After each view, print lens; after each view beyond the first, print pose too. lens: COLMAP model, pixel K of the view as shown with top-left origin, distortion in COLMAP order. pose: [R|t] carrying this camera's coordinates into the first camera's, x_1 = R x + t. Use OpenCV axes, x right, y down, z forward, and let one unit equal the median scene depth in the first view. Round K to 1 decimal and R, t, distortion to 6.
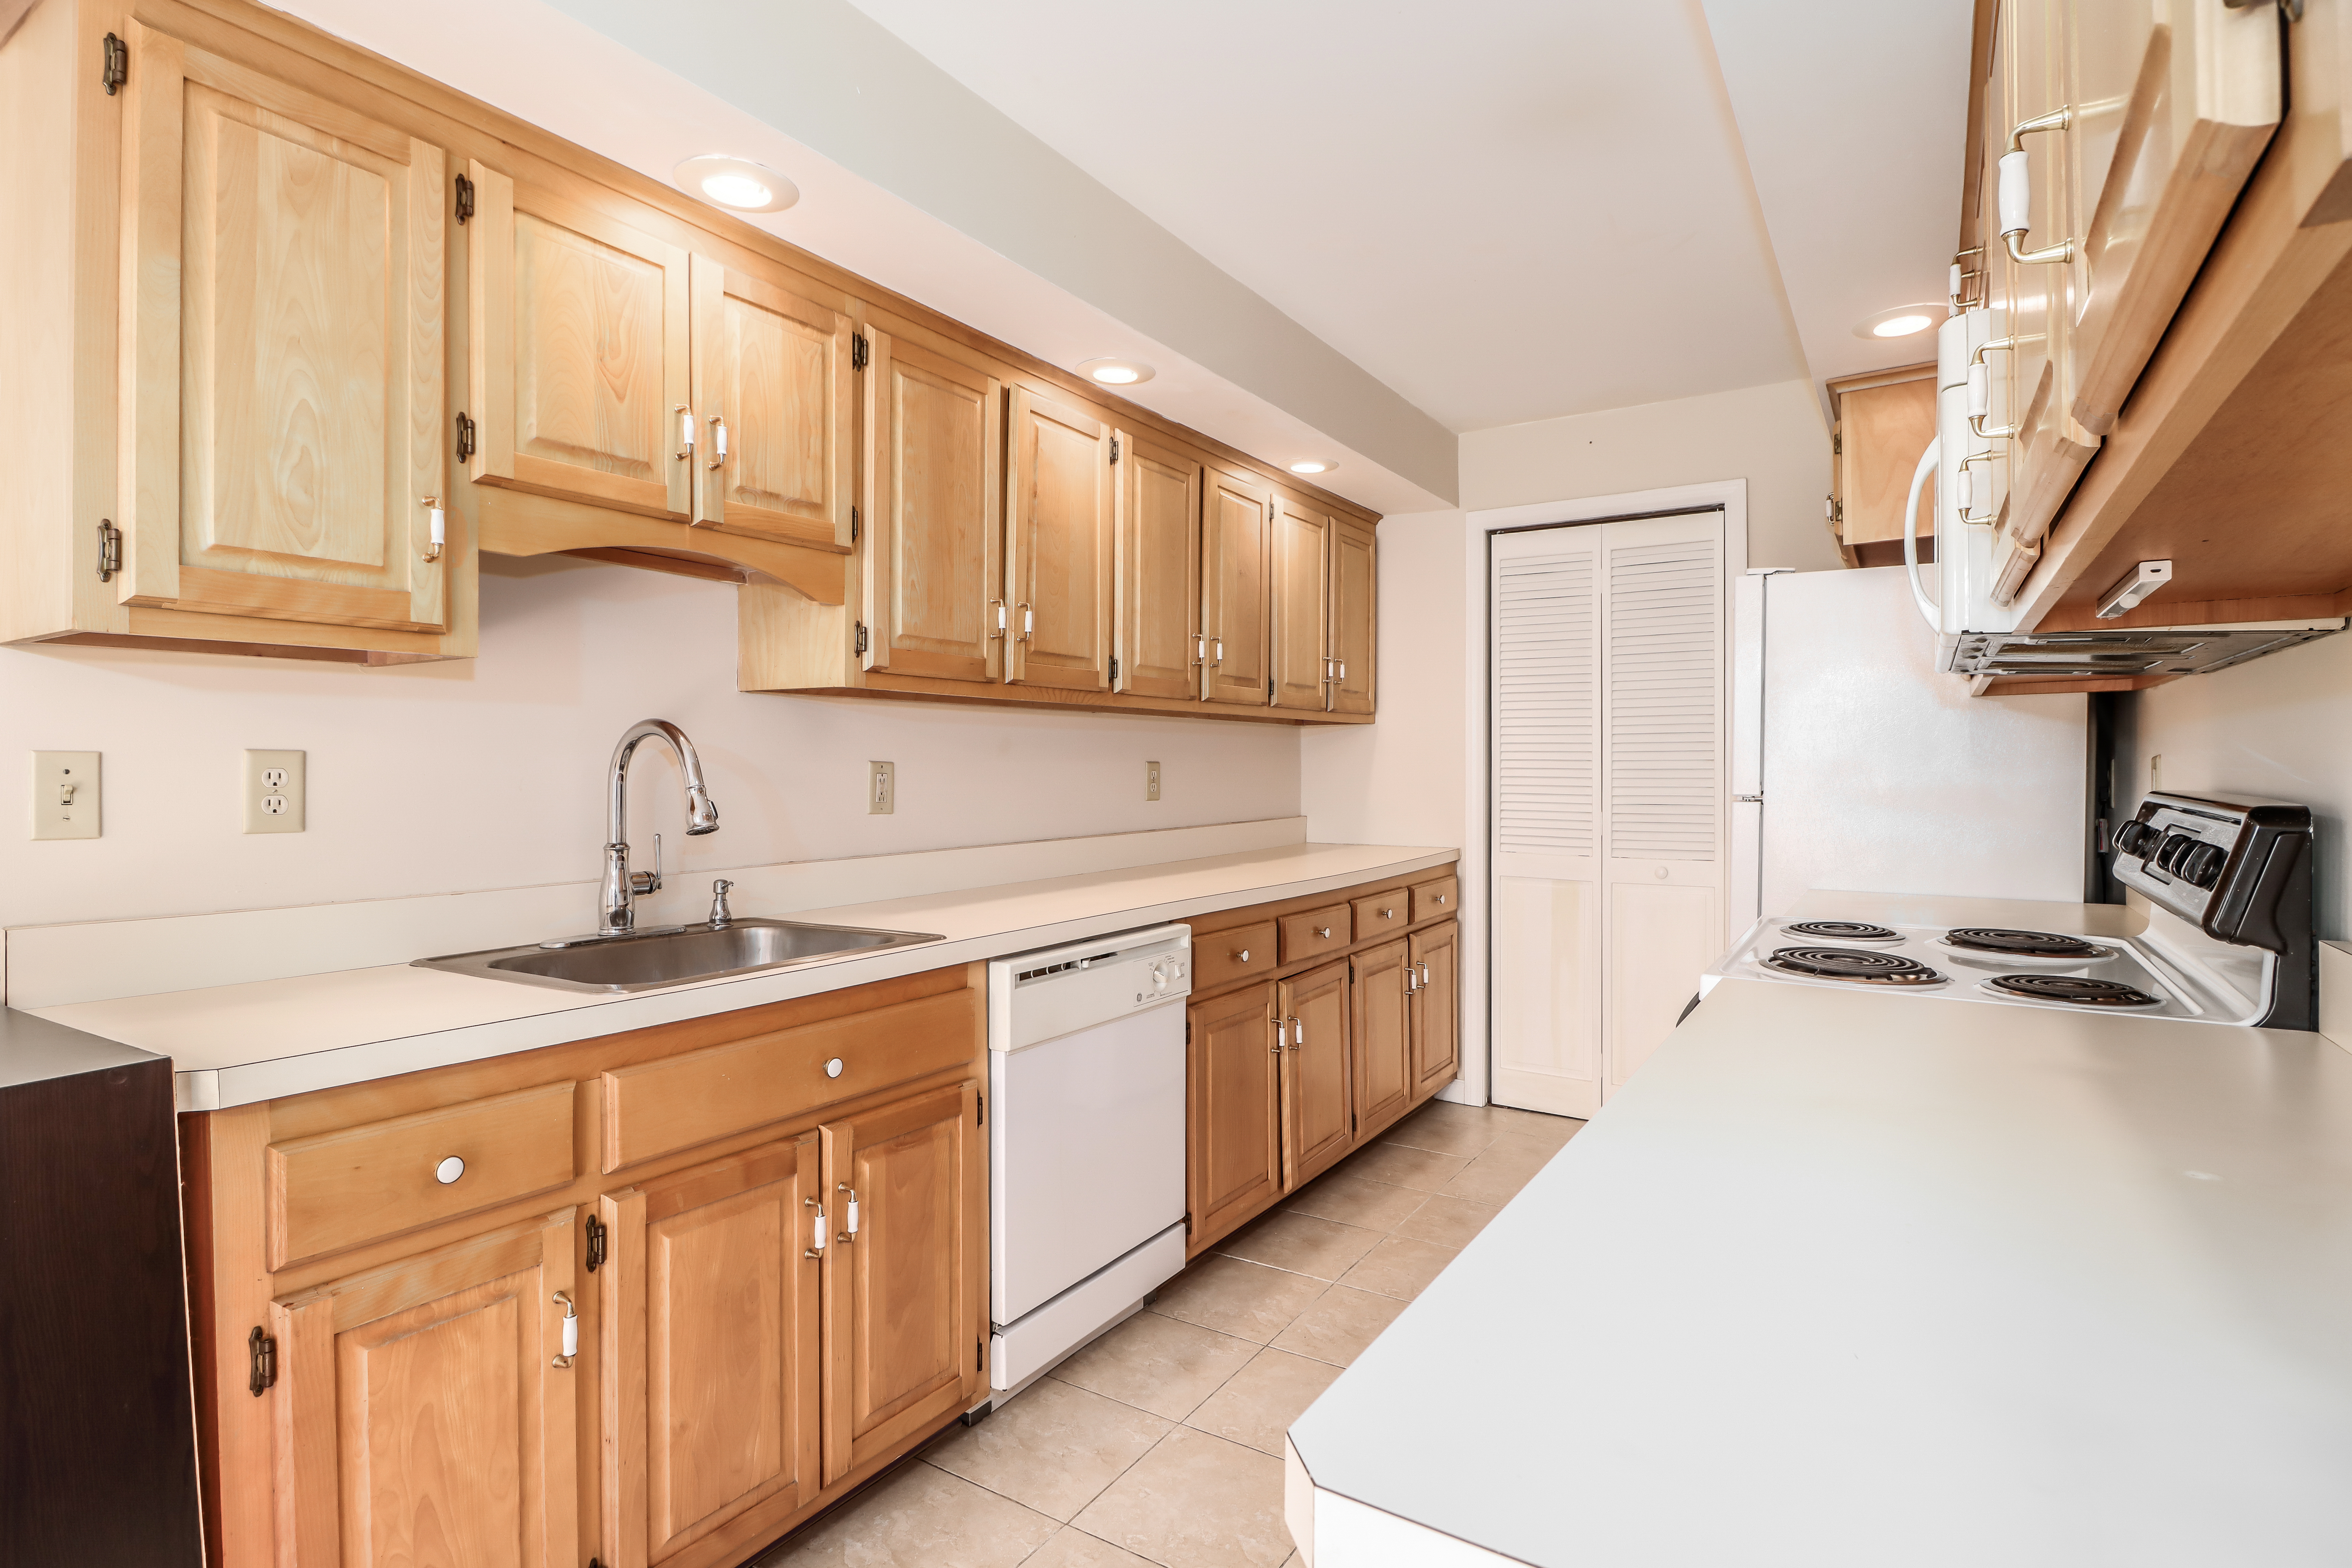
lens RADIAL K [[1103.1, 0, 1175.2], [0, 1103.1, 768.8], [0, 0, 1]] dist [0.002987, -0.013613]
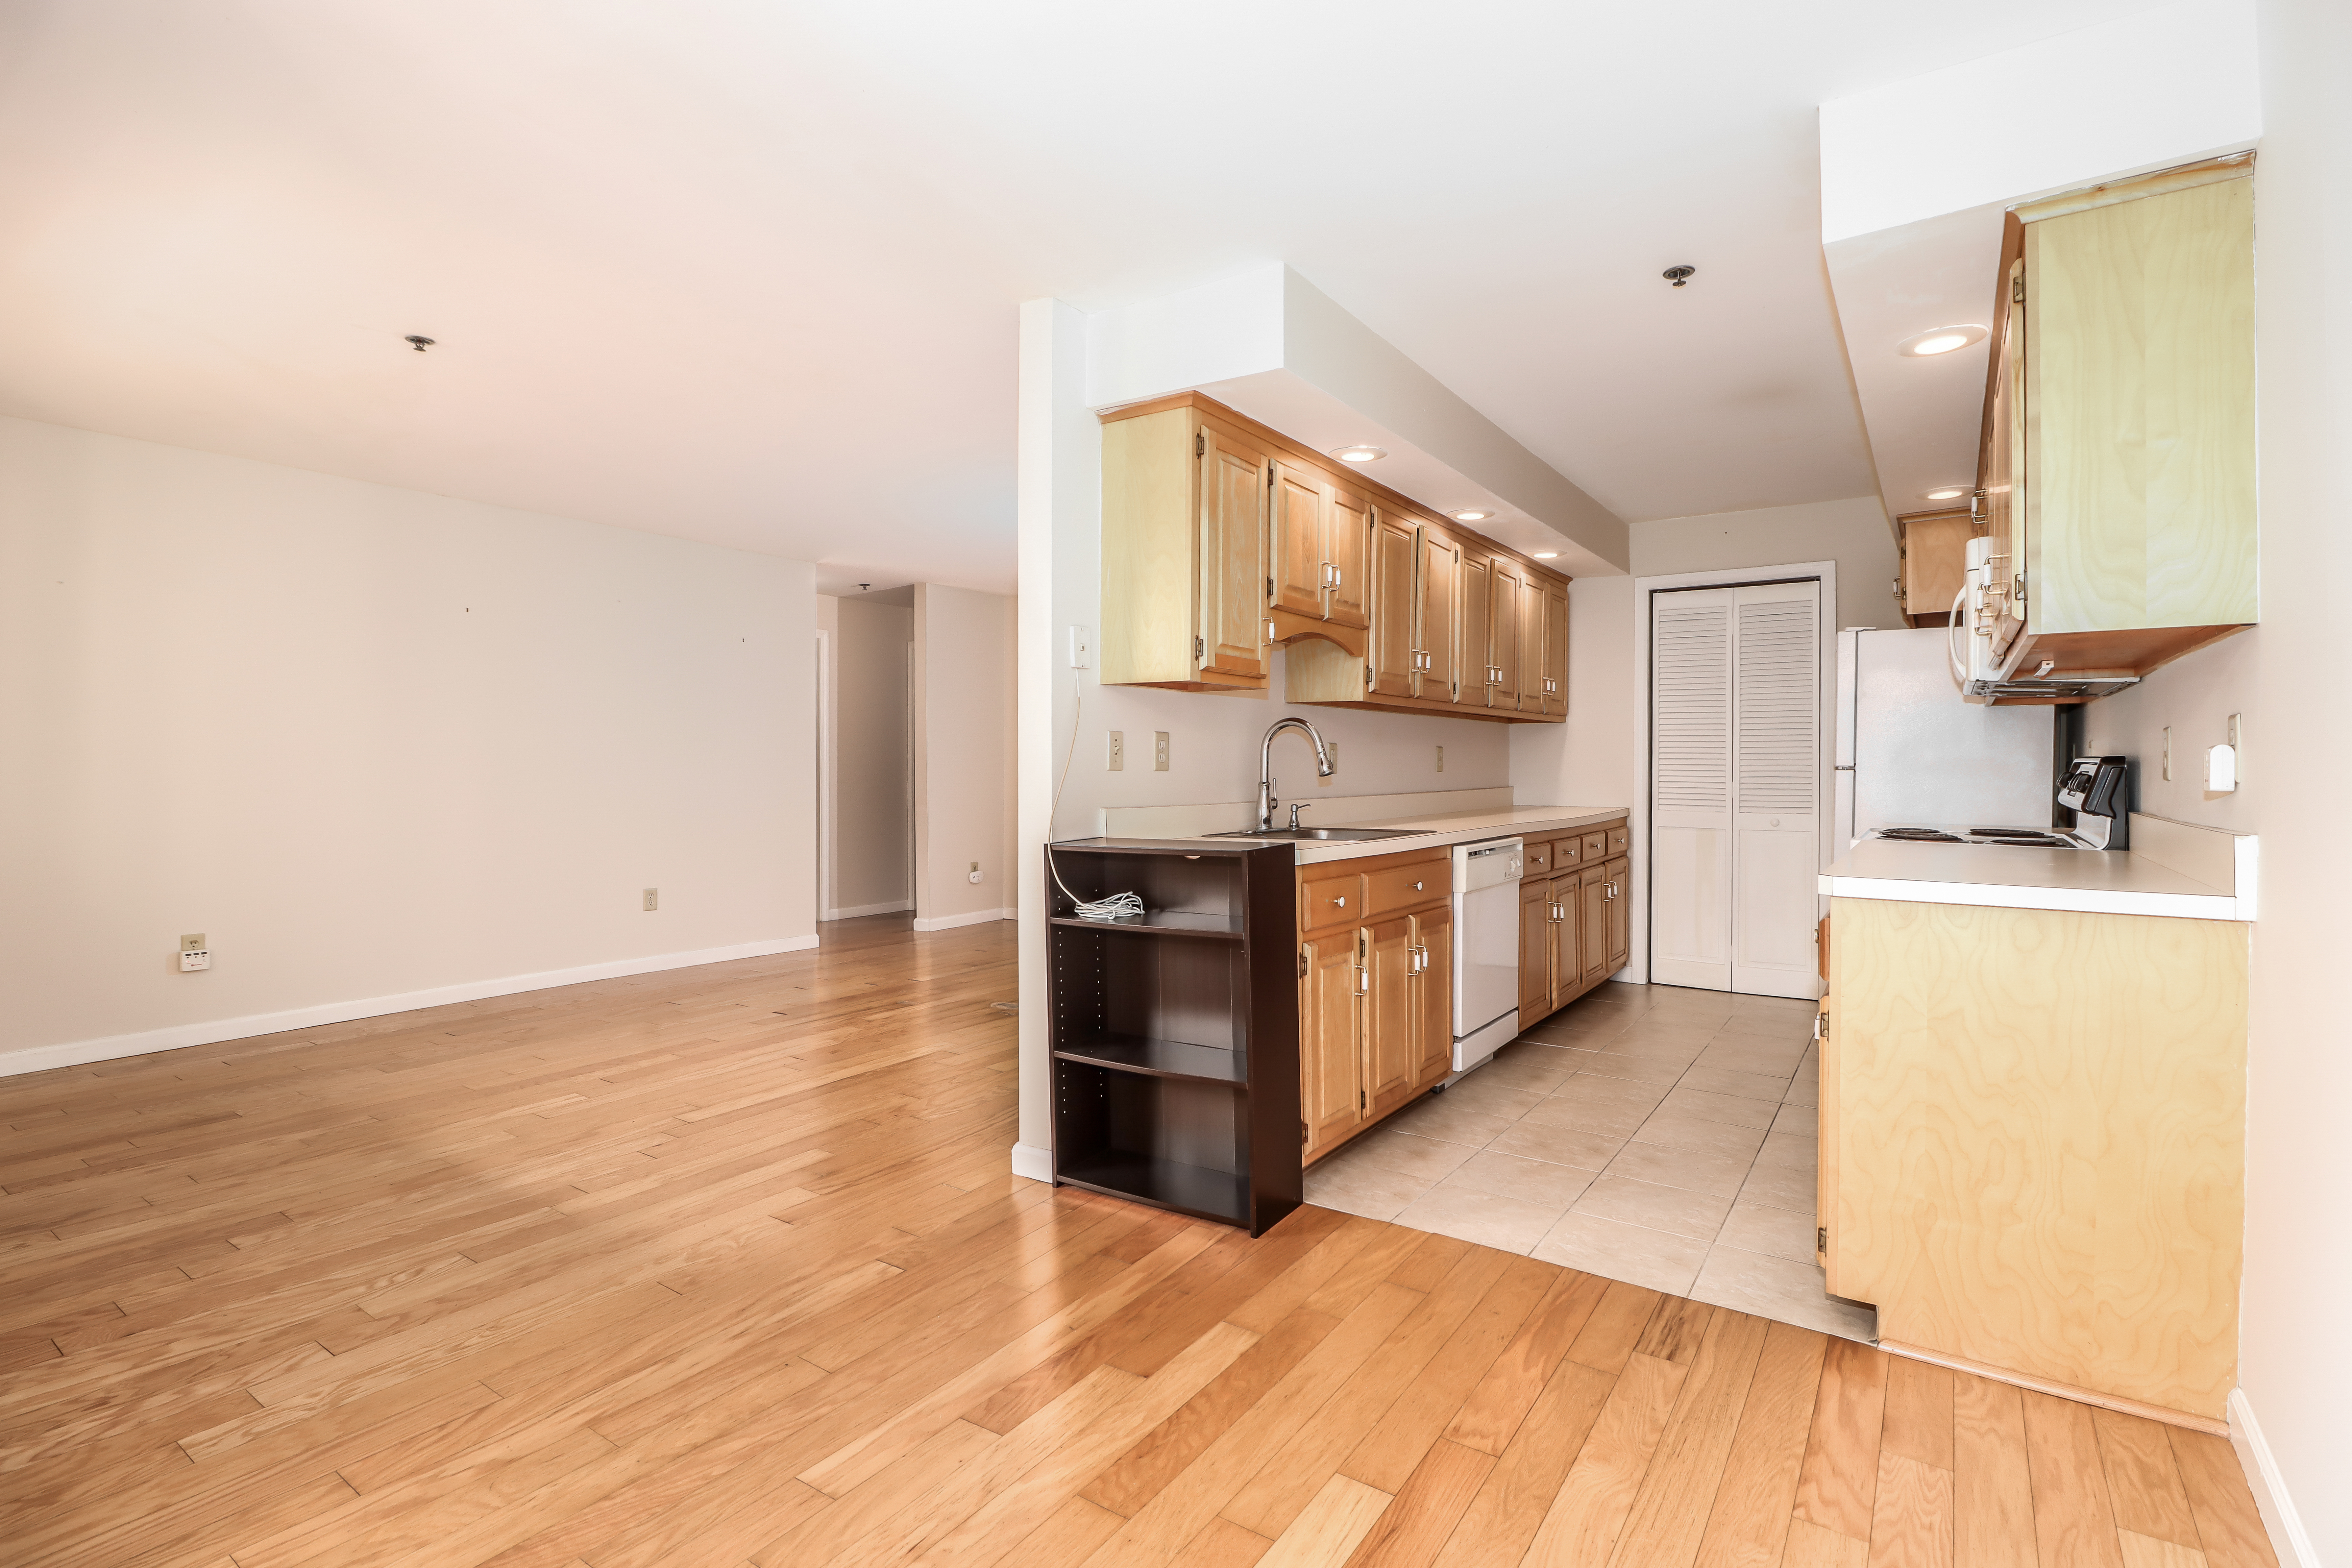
lens RADIAL K [[1111.8, 0, 1119.9], [0, 1111.8, 770.9], [0, 0, 1]] dist [-0.019410, -0.000391]
pose [[0.998760, 0.003819, -0.049632, -0.533581], [-0.003732, 0.999991, 0.001854, 0.036274], [0.049639, -0.001667, 0.998766, -0.770650]]
